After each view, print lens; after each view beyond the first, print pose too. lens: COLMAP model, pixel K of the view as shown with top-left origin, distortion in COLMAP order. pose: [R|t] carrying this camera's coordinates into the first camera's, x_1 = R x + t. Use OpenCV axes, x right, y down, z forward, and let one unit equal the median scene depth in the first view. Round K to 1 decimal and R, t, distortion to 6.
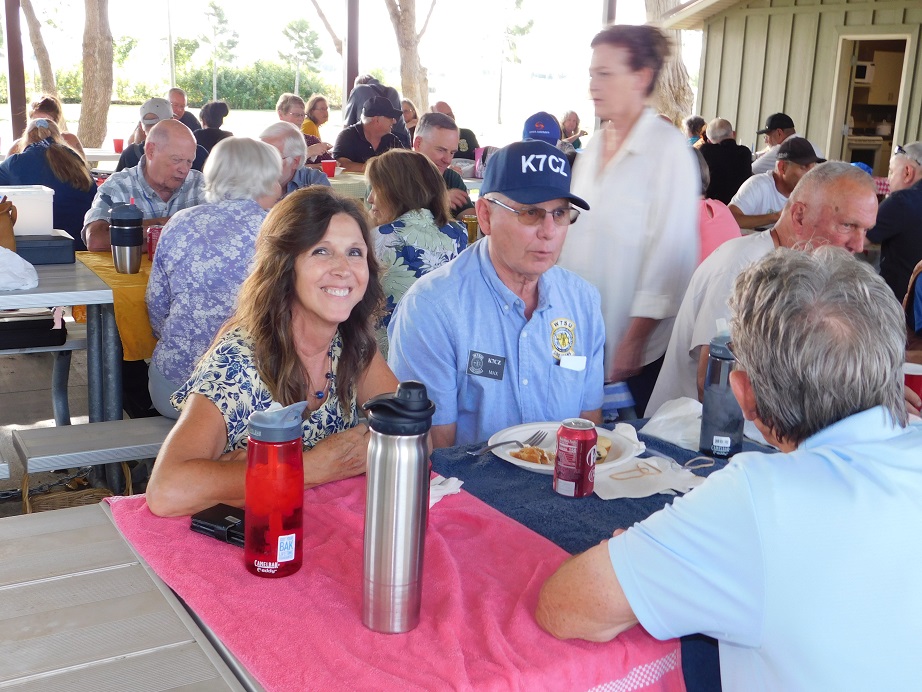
lens RADIAL K [[1095.5, 0, 461.0], [0, 1095.5, 346.0], [0, 0, 1]] dist [0.061062, 0.022645]
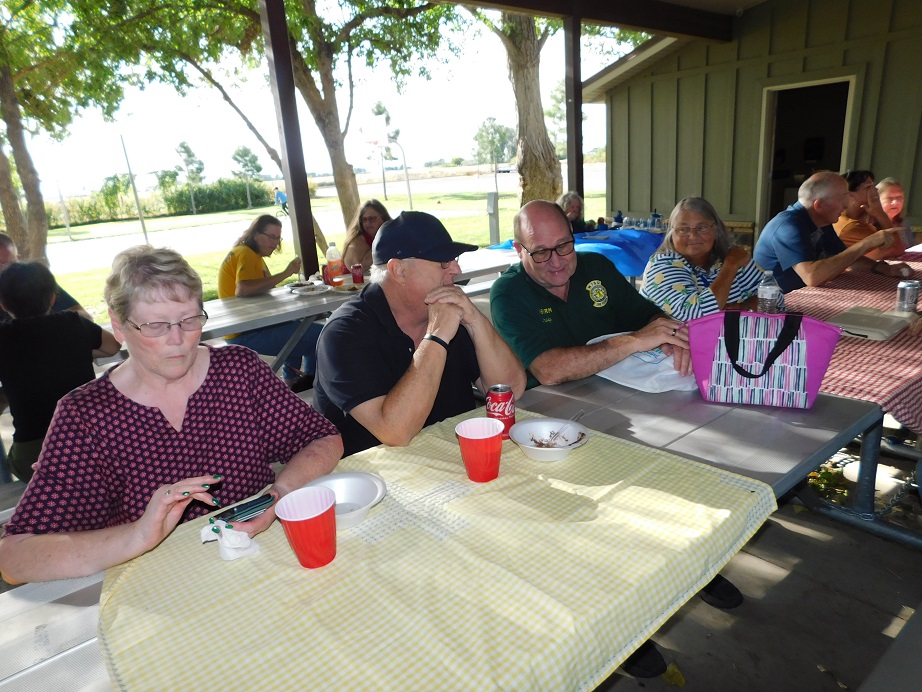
lens RADIAL K [[623.2, 0, 461.7], [0, 623.2, 343.6], [0, 0, 1]] dist [-0.052849, 0.056935]
pose [[0.978407, -0.151281, 0.140836, -0.014360], [0.146234, 0.988199, 0.045577, -0.029141], [-0.146069, -0.023998, 0.988983, 0.122870]]
